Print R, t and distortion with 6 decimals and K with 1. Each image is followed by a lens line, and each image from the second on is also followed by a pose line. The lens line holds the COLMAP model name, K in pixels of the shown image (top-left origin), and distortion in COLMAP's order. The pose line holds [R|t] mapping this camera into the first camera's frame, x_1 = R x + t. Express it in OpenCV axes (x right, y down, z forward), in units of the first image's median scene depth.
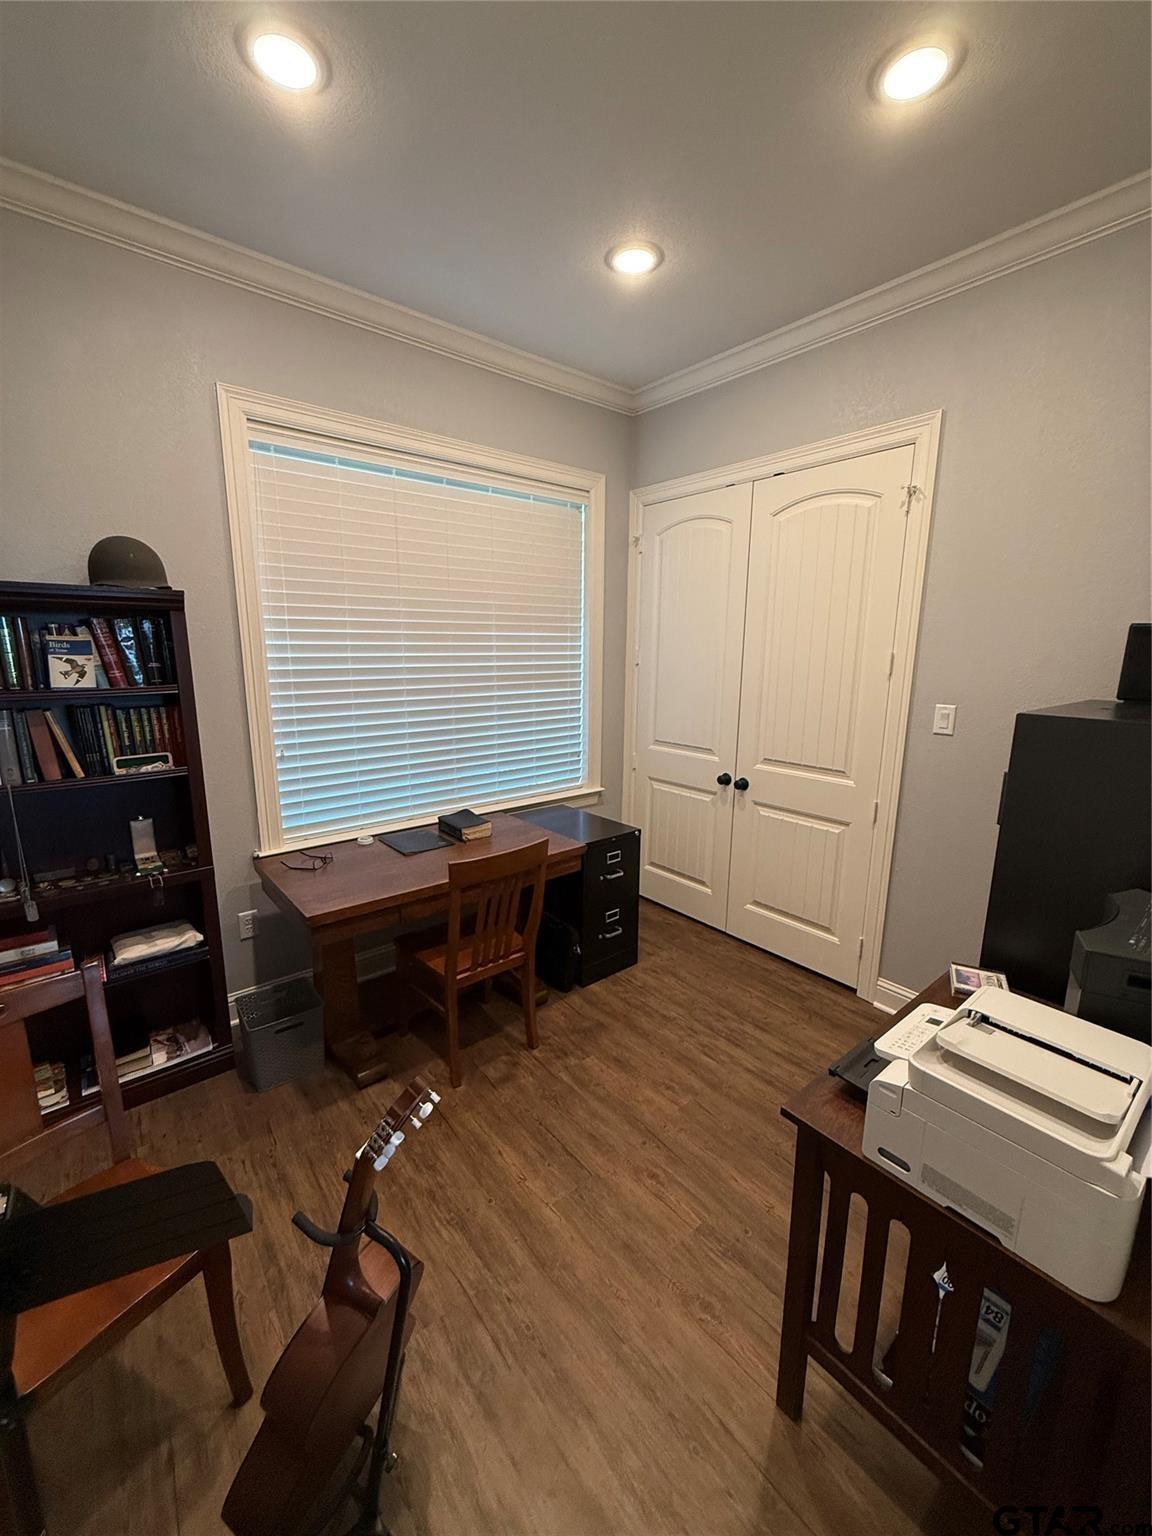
lens RADIAL K [[613.5, 0, 574.9], [0, 613.5, 764.9], [0, 0, 1]] dist [-0.002070, -0.001051]
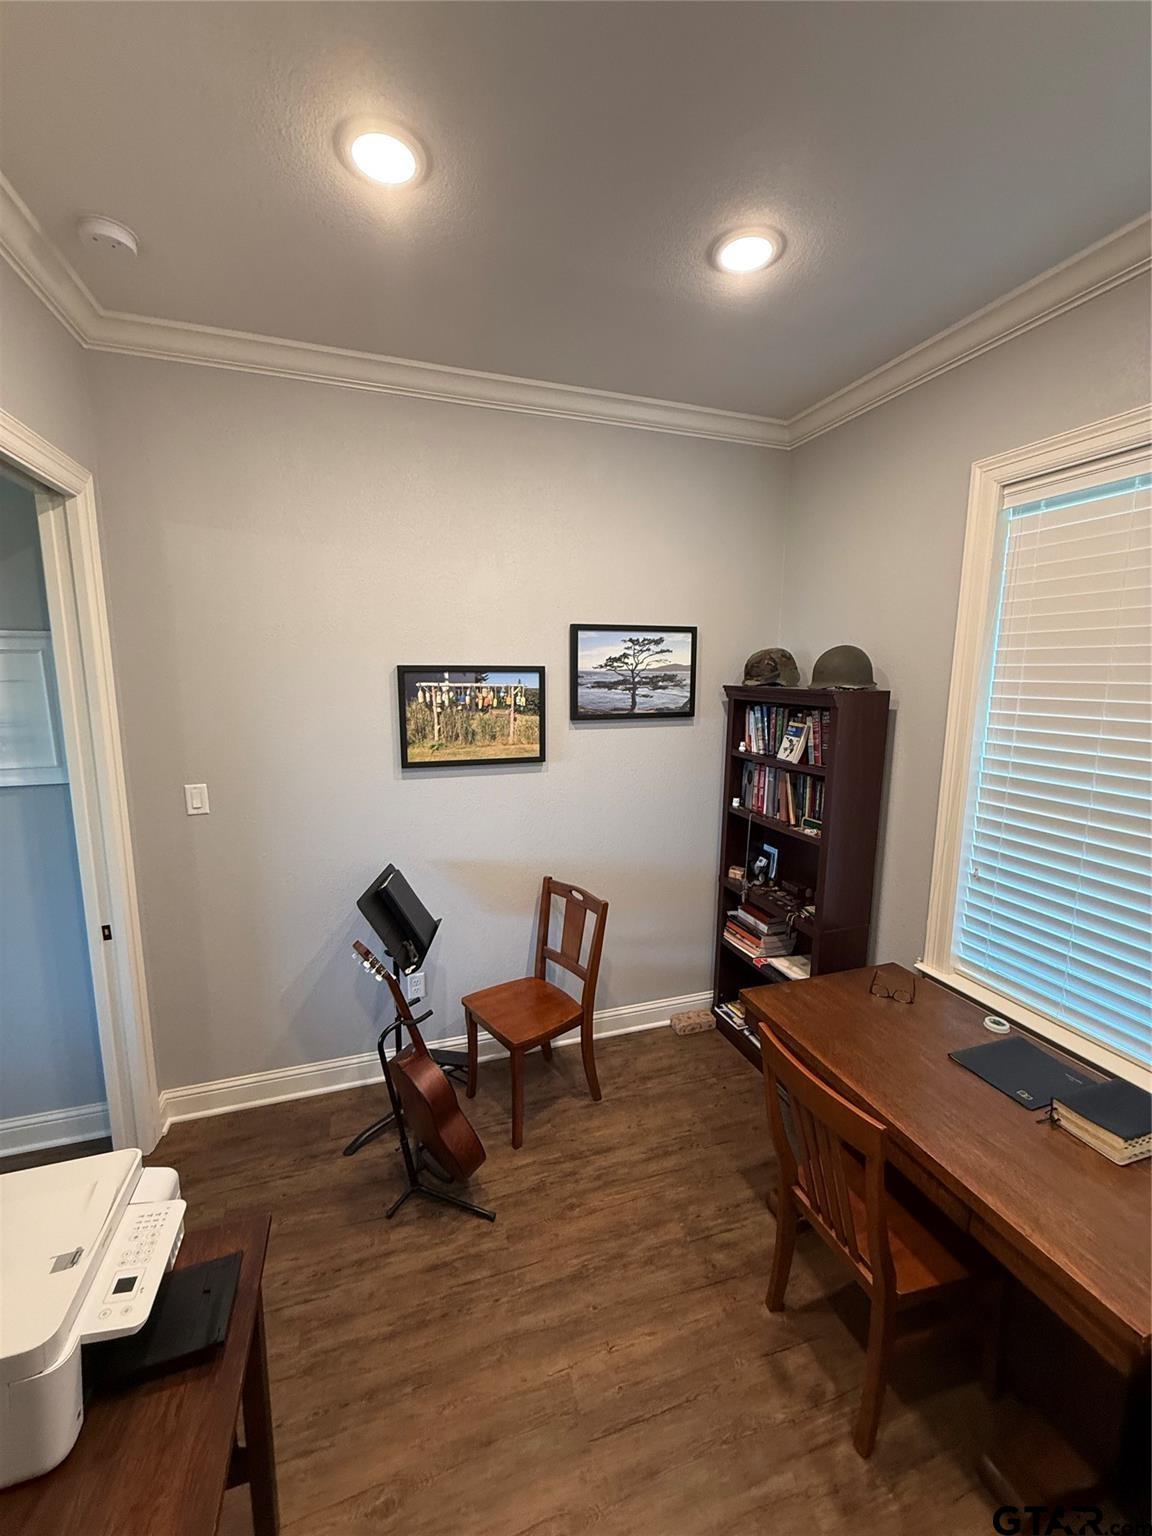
lens RADIAL K [[613.5, 0, 573.6], [0, 613.5, 766.1], [0, 0, 1]] dist [-0.002070, -0.001051]
pose [[-0.358026, 0.128665, -0.924804, 0.615926], [-0.193181, 0.958822, 0.208185, -0.296276], [0.913509, 0.253190, -0.318427, 0.970008]]
